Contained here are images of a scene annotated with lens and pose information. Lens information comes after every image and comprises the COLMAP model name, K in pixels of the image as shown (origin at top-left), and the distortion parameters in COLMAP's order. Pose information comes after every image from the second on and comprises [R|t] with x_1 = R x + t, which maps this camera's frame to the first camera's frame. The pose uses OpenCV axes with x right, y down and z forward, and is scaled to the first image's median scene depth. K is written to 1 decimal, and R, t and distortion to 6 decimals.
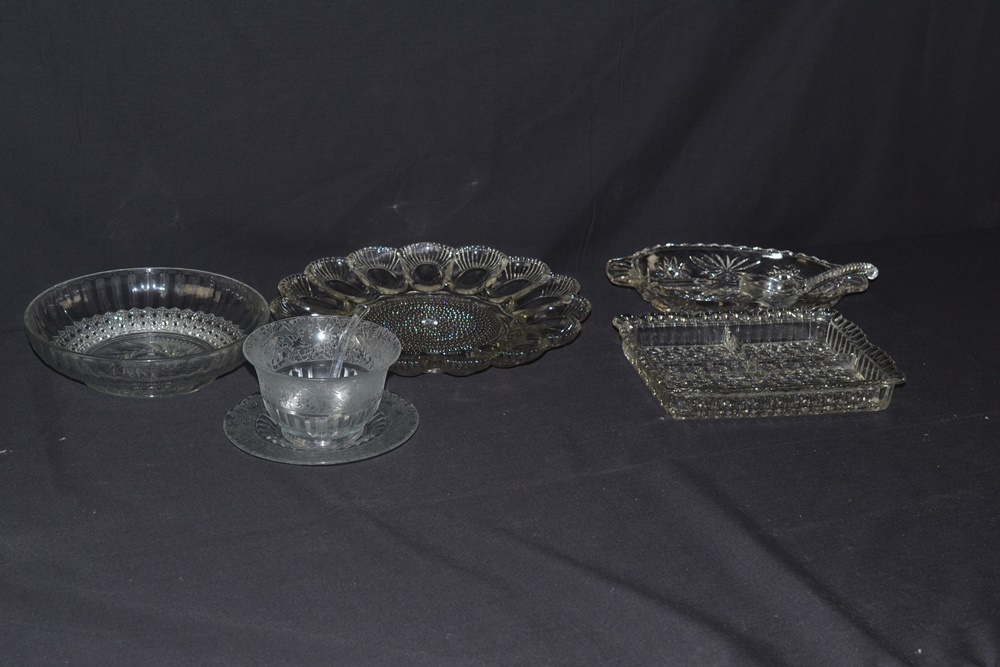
lens RADIAL K [[1753.6, 0, 500.0], [0, 1753.6, 333.5], [0, 0, 1]] dist [-0.026498, -0.004861]
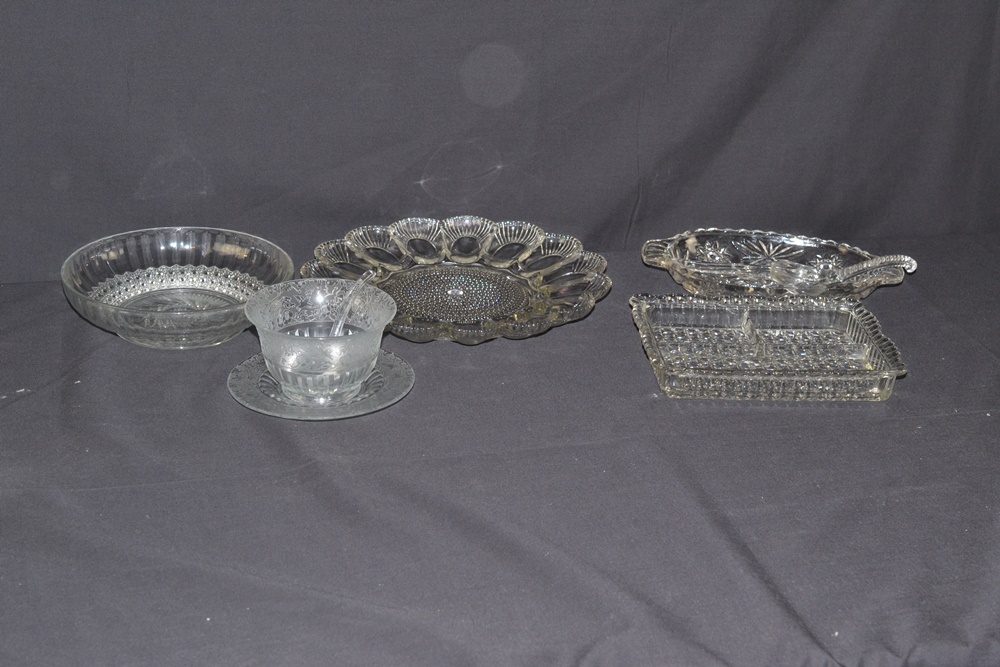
lens RADIAL K [[1753.6, 0, 500.0], [0, 1753.6, 333.5], [0, 0, 1]] dist [-0.026498, -0.004861]
pose [[0.990273, 0.052221, -0.128967, 0.121289], [-0.051220, 0.998626, 0.011069, 0.005122], [0.129368, -0.004356, 0.991587, -0.018879]]
